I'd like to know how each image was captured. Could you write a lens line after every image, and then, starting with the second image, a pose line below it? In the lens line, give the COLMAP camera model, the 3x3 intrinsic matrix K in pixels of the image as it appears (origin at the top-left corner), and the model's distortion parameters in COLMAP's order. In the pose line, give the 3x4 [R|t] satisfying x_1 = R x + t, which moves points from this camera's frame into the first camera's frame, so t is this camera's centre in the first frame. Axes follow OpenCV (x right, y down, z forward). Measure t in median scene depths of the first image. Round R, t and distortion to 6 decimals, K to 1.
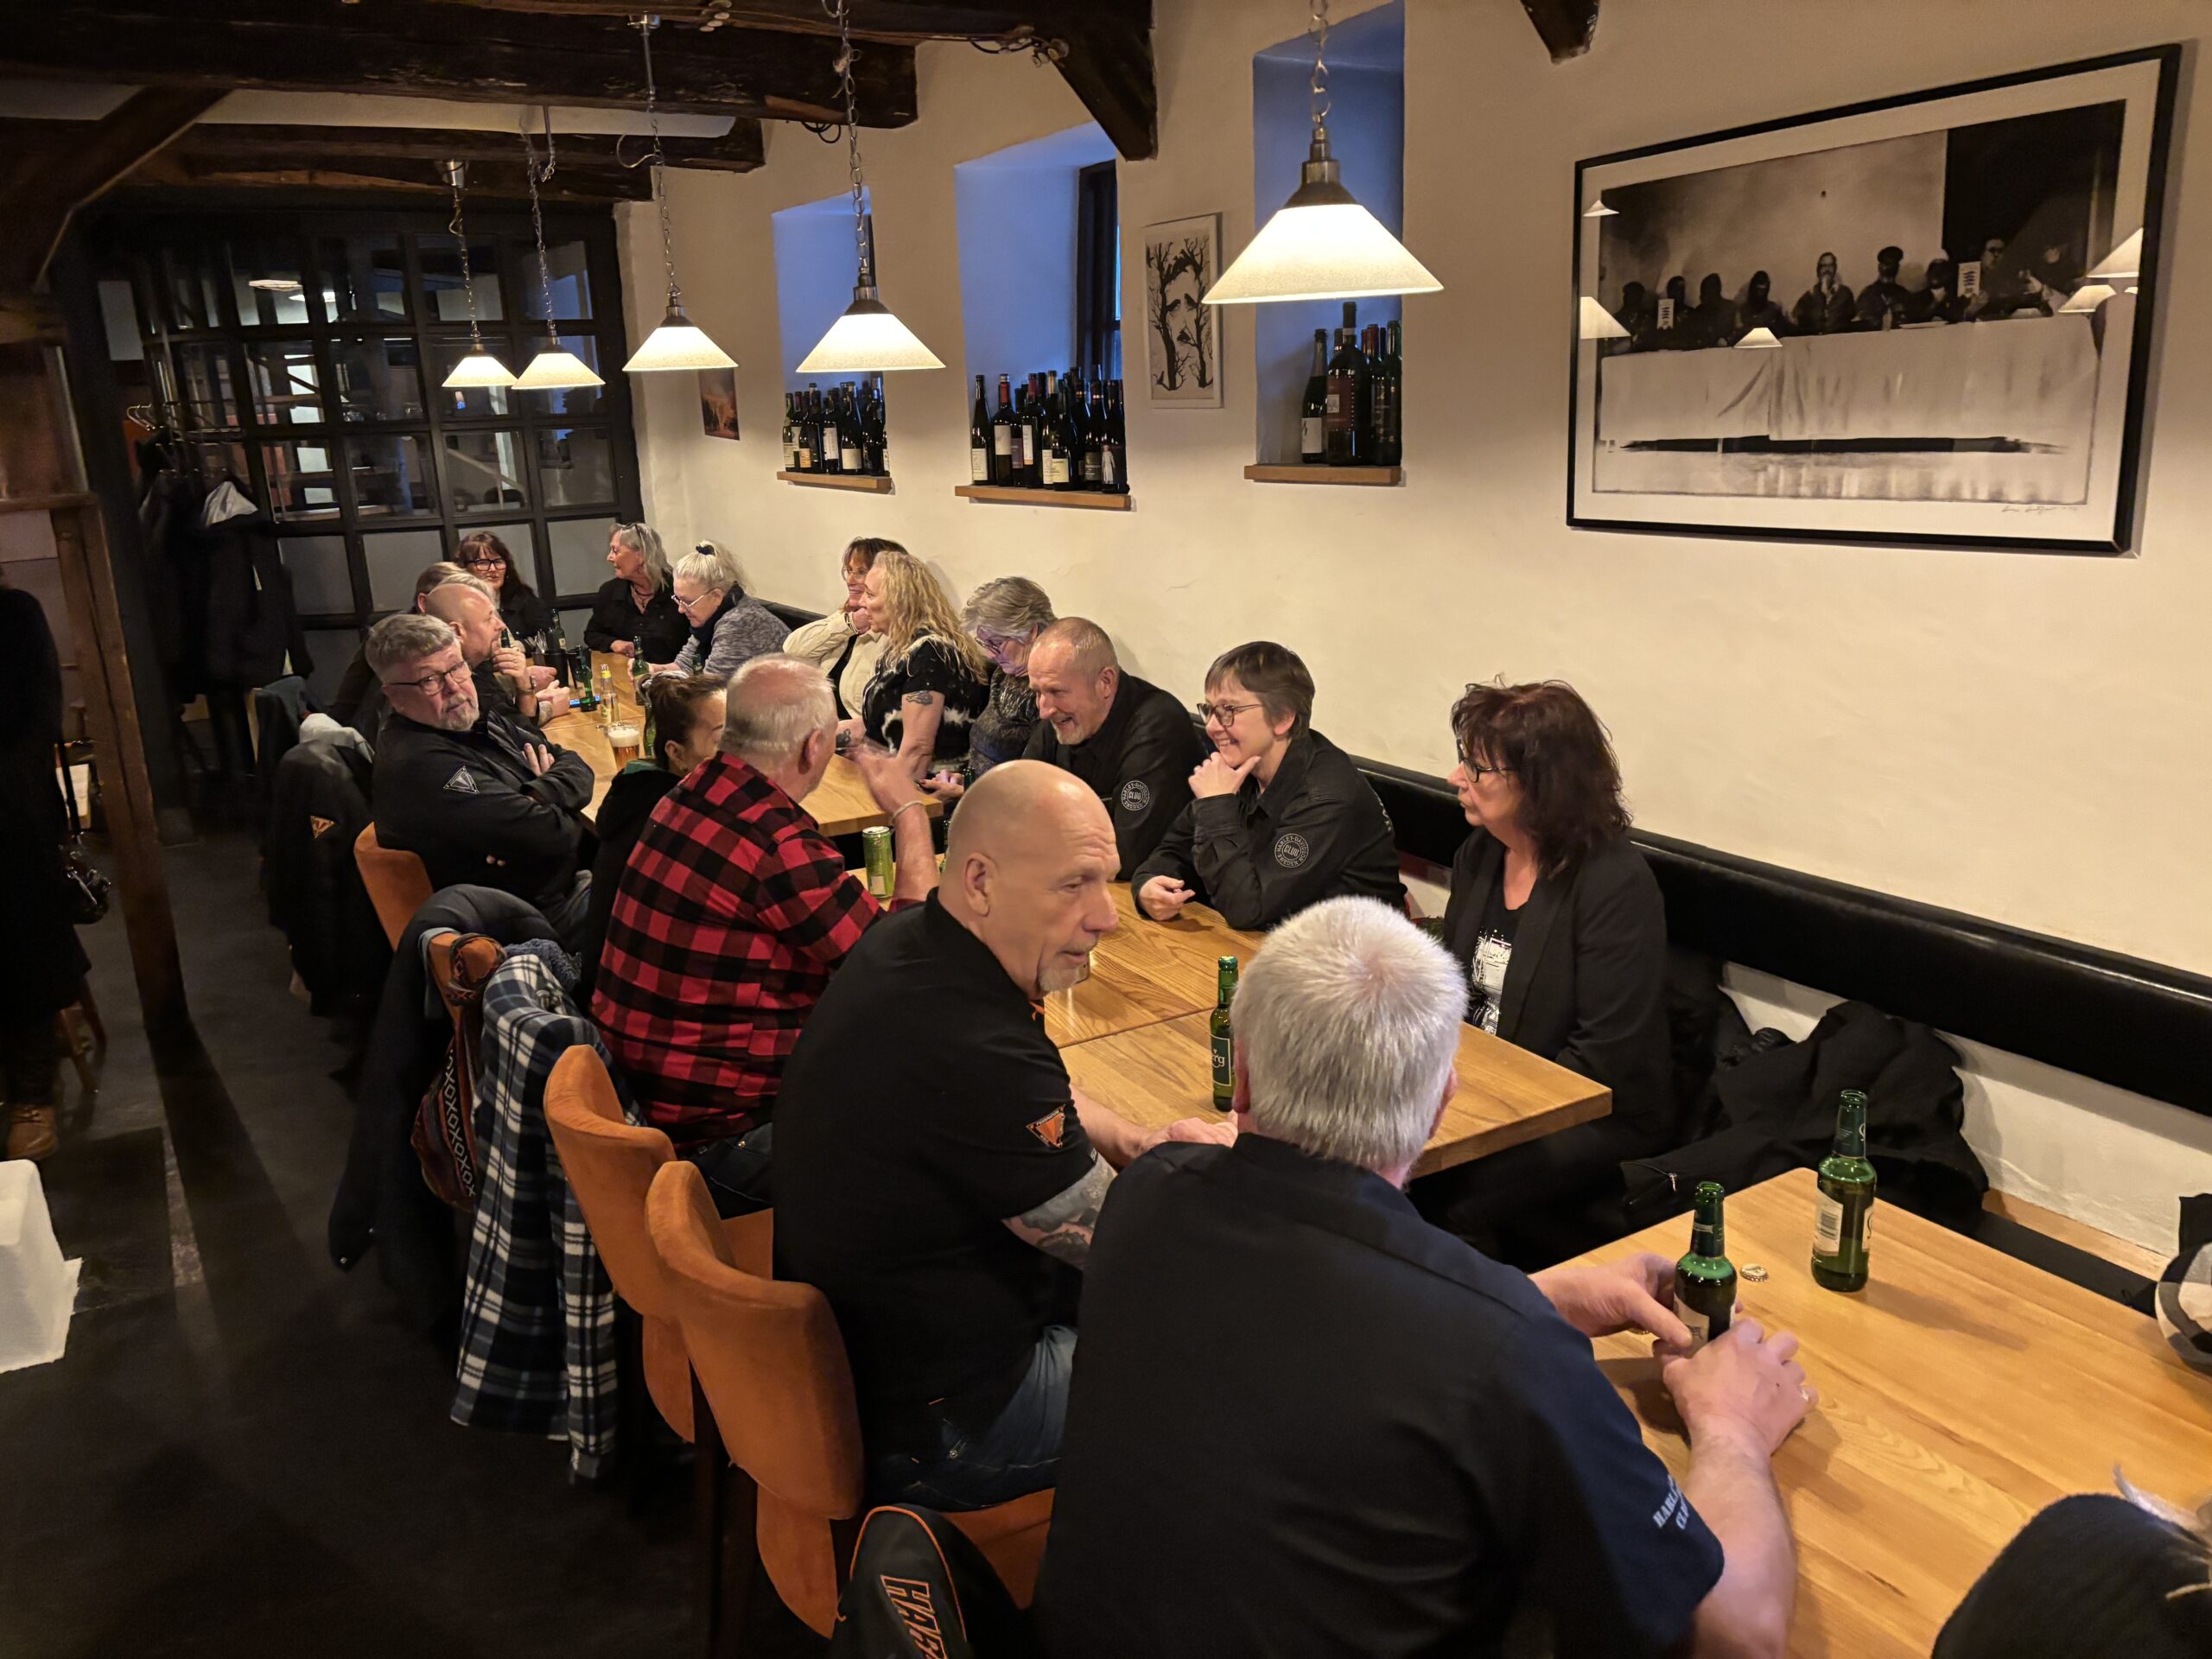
lens RADIAL K [[1691.9, 0, 1104.2], [0, 1691.9, 832.2], [0, 0, 1]] dist [0.040248, -0.009859]
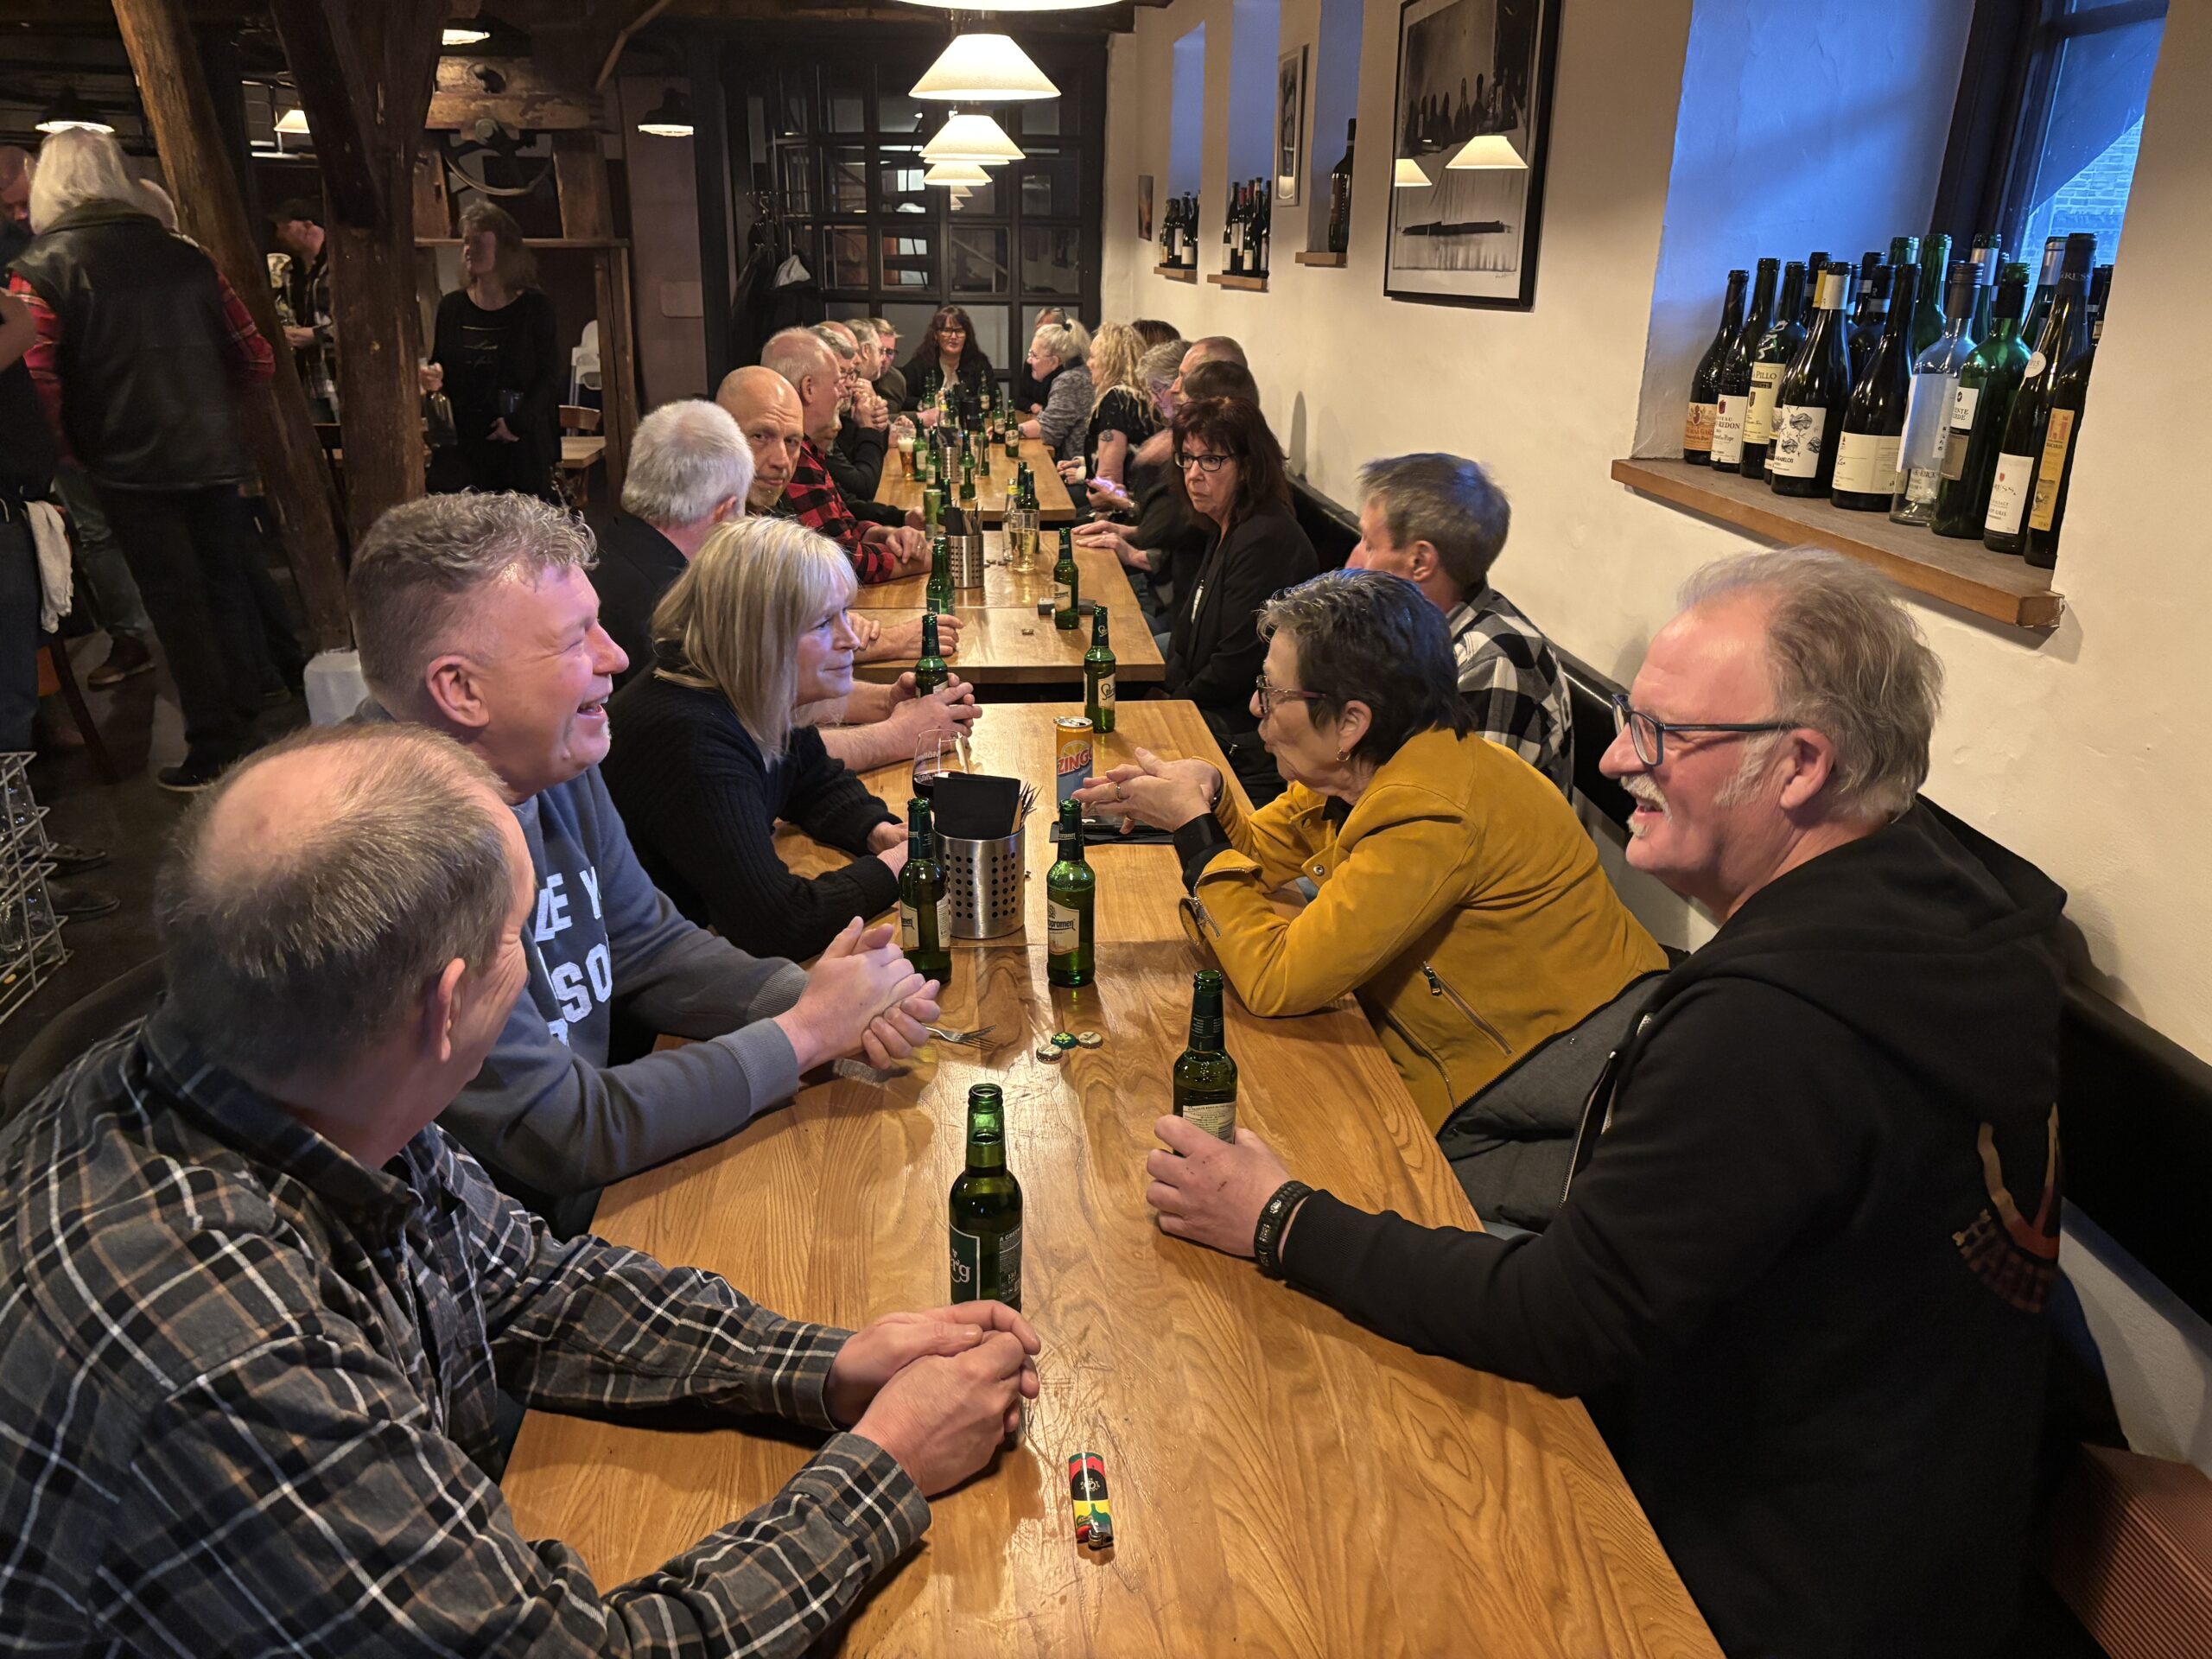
lens RADIAL K [[1691.9, 0, 1065.1], [0, 1691.9, 839.0], [0, 0, 1]] dist [0.040248, -0.009859]
pose [[0.898814, 0.193801, -0.393160, 0.335839], [-0.159144, 0.980025, 0.119261, 0.057228], [0.408420, -0.044624, 0.911703, -0.158192]]
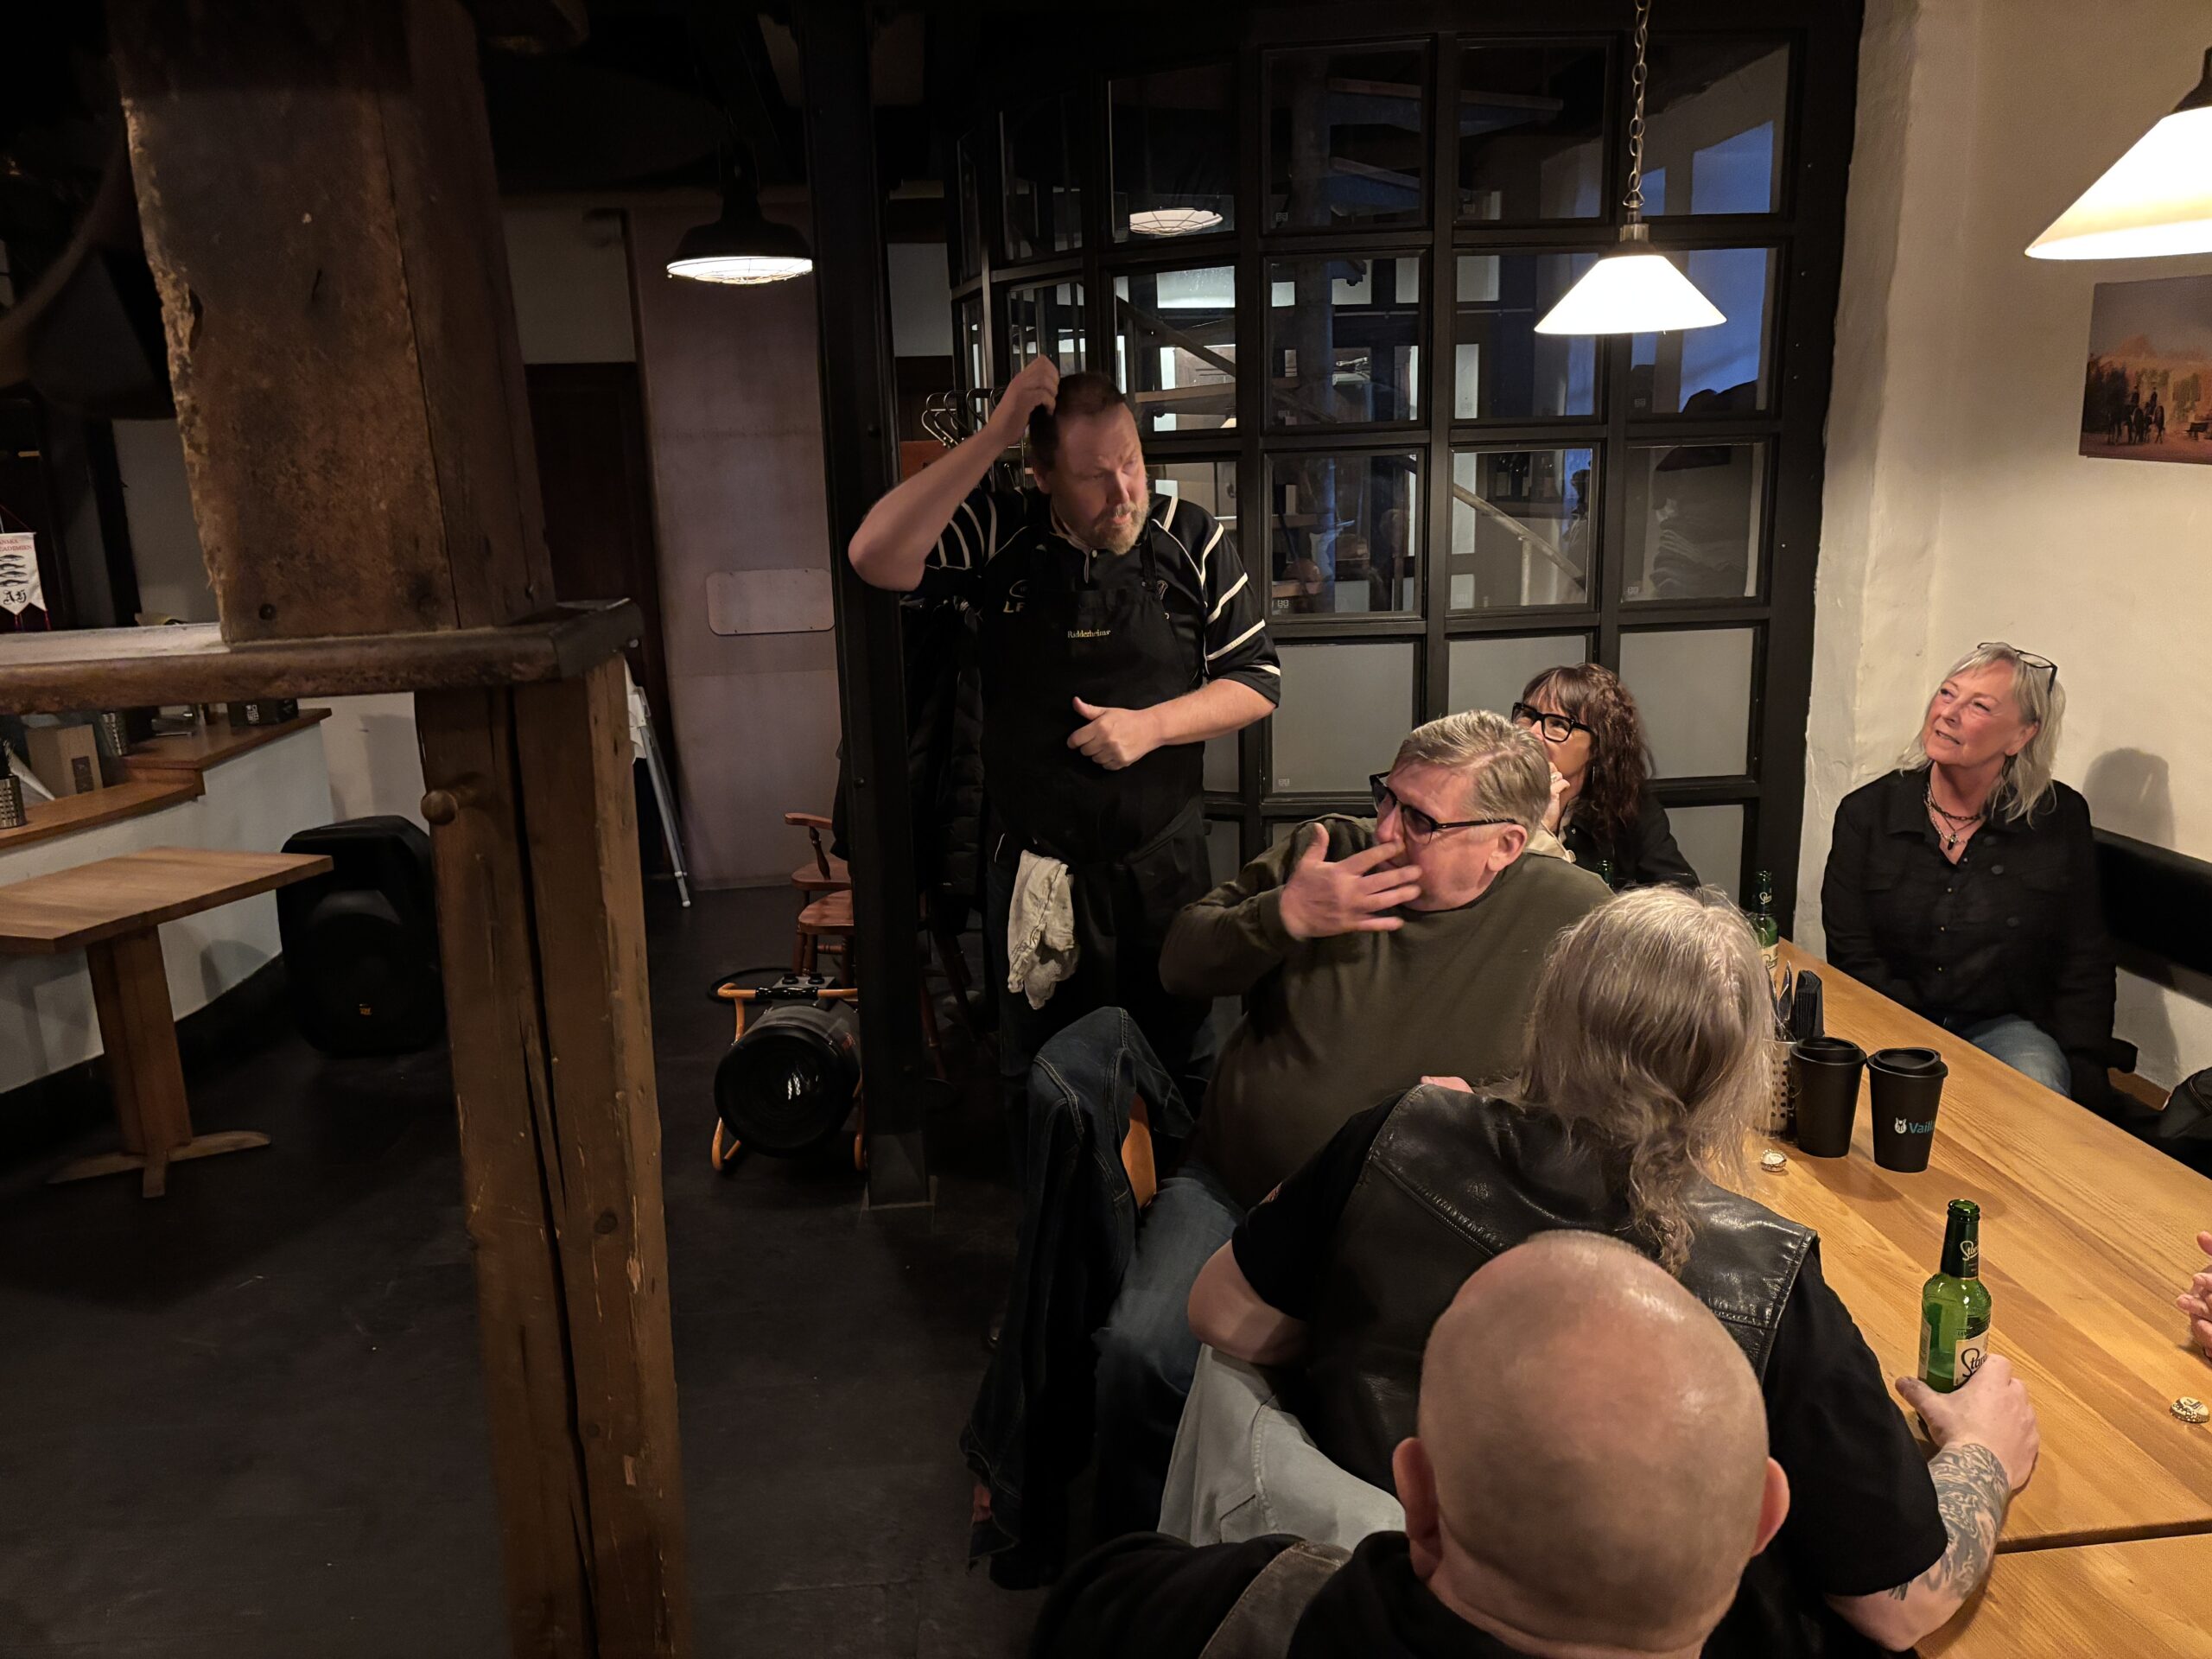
lens RADIAL K [[1691.9, 0, 1104.6], [0, 1691.9, 840.2], [0, 0, 1]] dist [0.040248, -0.009859]
pose [[0.908673, 0.105197, -0.404038, -0.334811], [-0.113721, 0.993508, 0.002918, -0.139701], [0.401722, 0.043296, 0.914738, 0.643318]]
